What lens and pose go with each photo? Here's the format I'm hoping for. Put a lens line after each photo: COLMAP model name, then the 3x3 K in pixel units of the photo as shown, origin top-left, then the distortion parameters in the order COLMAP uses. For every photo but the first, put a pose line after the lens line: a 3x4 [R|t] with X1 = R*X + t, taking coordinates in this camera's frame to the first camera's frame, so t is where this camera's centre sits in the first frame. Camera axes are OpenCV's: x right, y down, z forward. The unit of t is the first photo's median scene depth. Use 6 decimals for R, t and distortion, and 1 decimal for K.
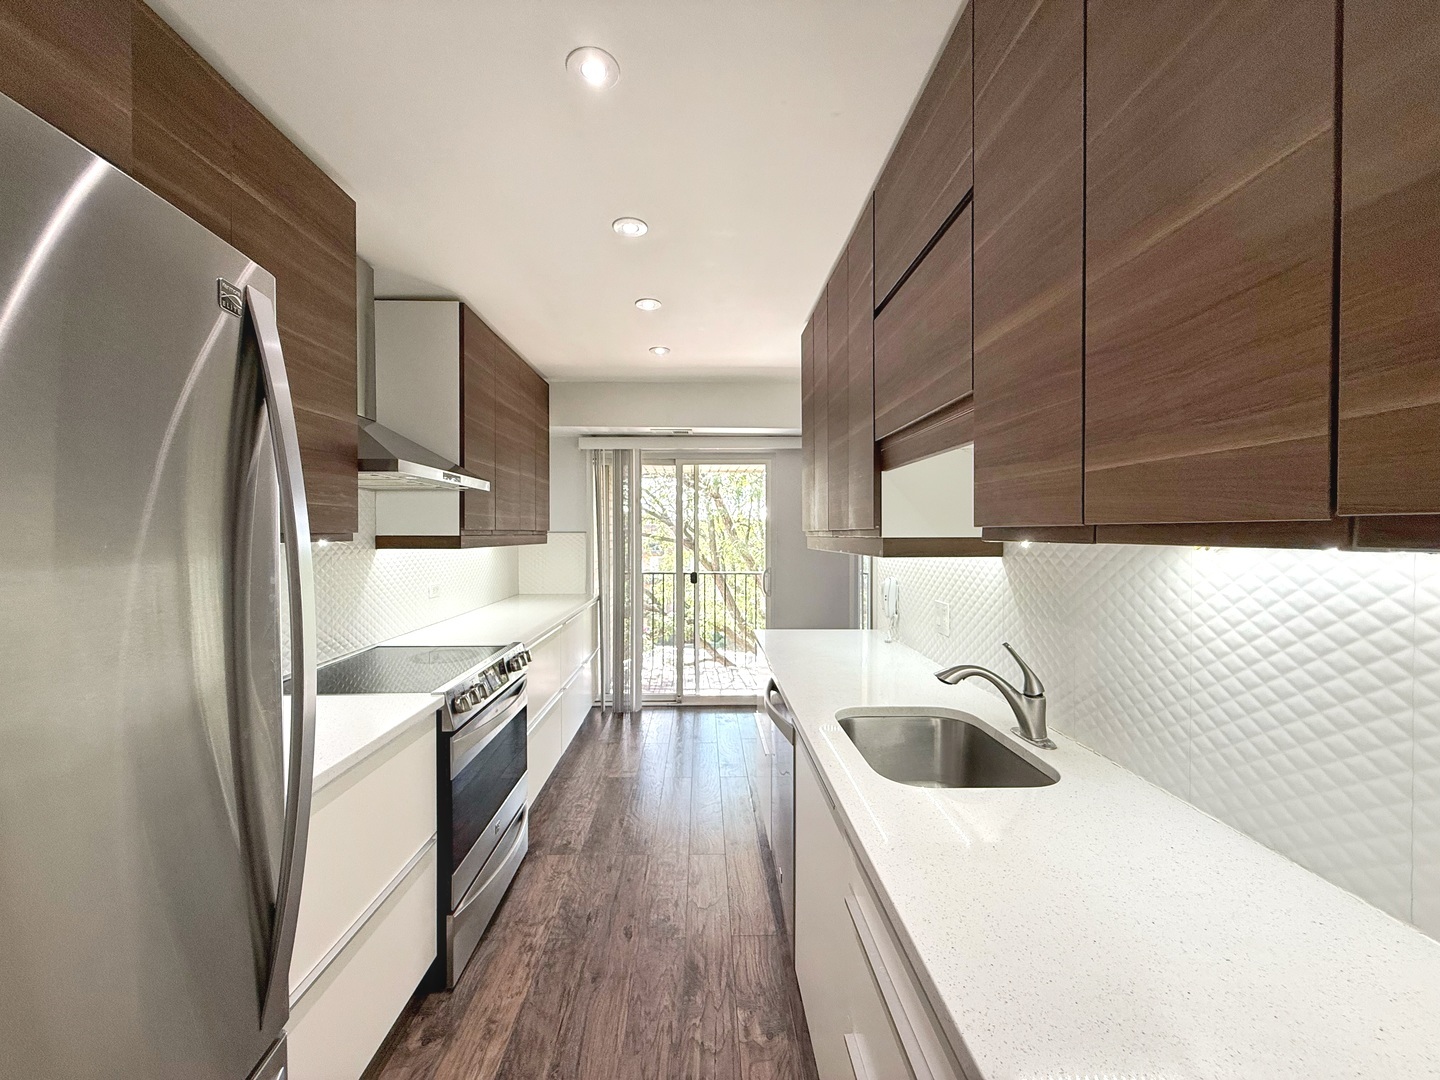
lens RADIAL K [[573.8, 0, 715.2], [0, 573.8, 539.5], [0, 0, 1]] dist [-0.000561, 0.000360]
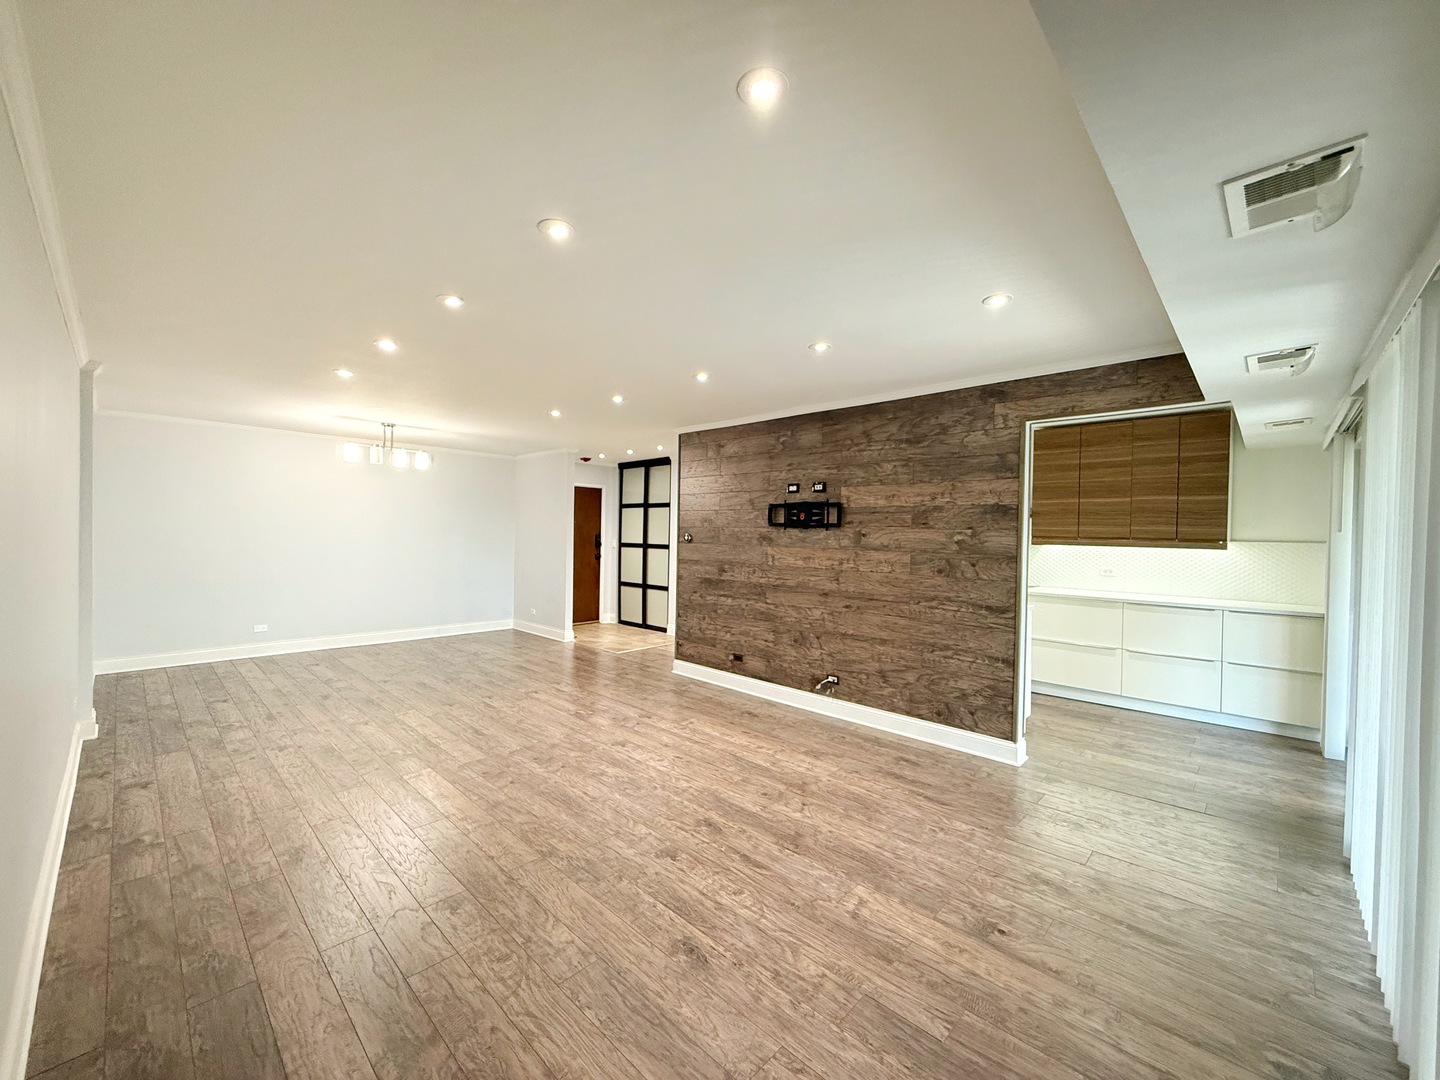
lens RADIAL K [[574.4, 0, 716.3], [0, 574.4, 547.5], [0, 0, 1]] dist [-0.001442, 0.000665]
pose [[-0.712243, 0.008105, -0.701887, 2.163547], [-0.025153, 0.998996, 0.037060, -0.027633], [0.701483, 0.044050, -0.711324, 1.926684]]
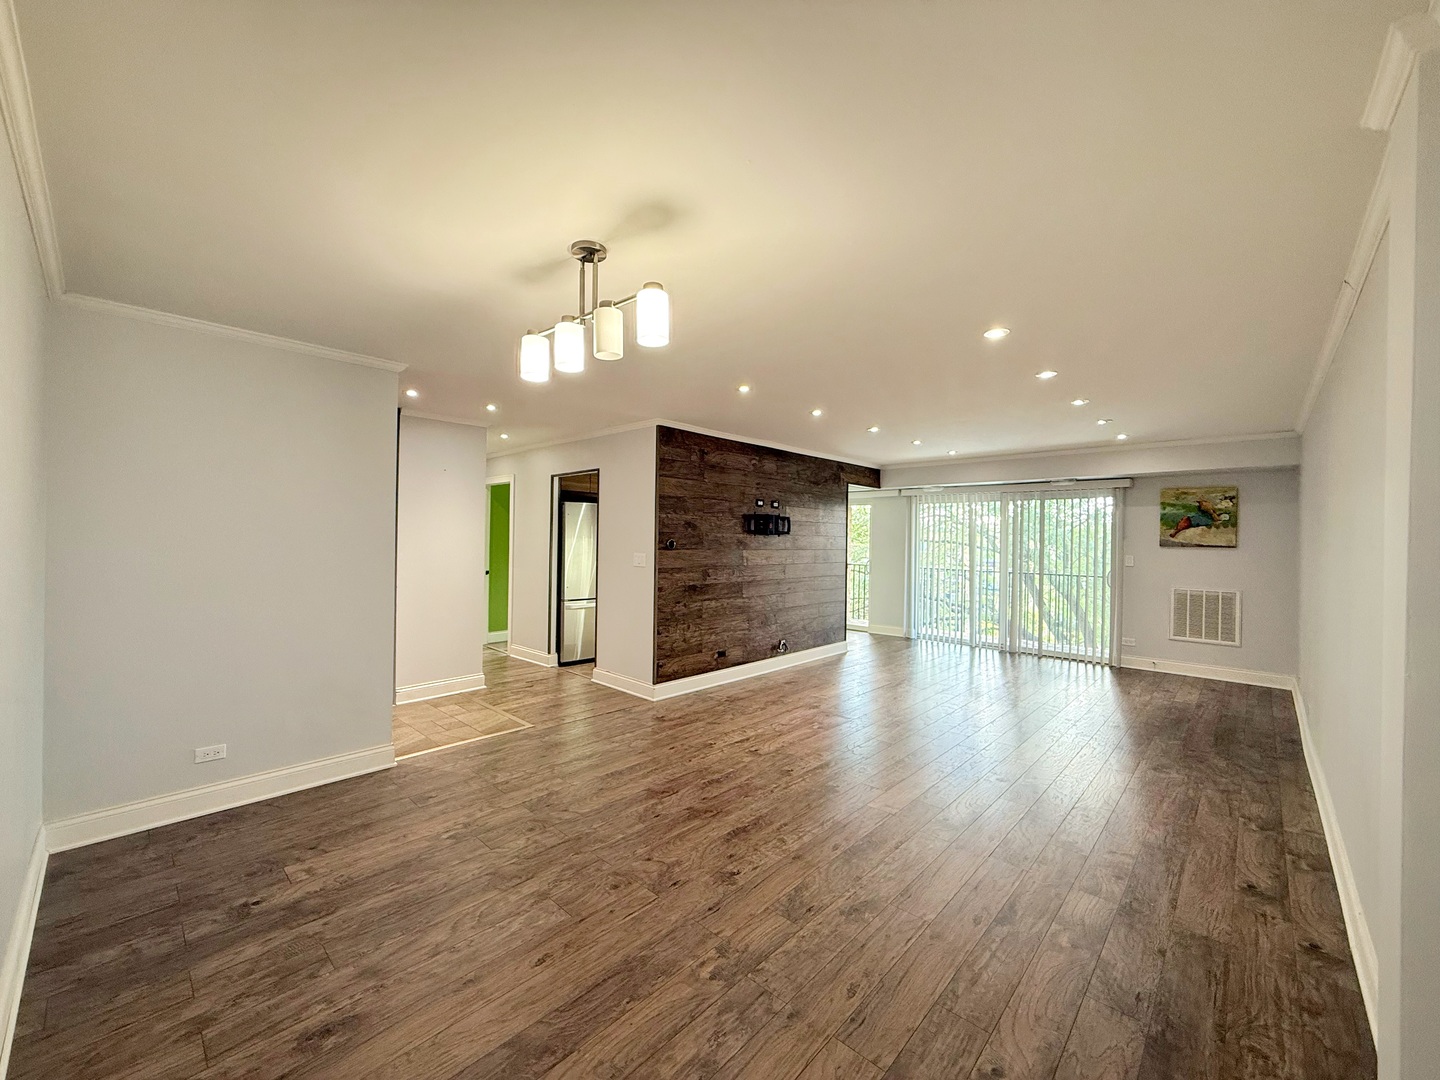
lens RADIAL K [[573.8, 0, 714.8], [0, 573.8, 546.3], [0, 0, 1]] dist [-0.000561, 0.000360]
pose [[0.709972, 0.020457, -0.703933, 2.209241], [-0.024424, 0.999692, 0.004418, 0.021174], [0.703807, 0.014056, 0.710252, -1.472266]]
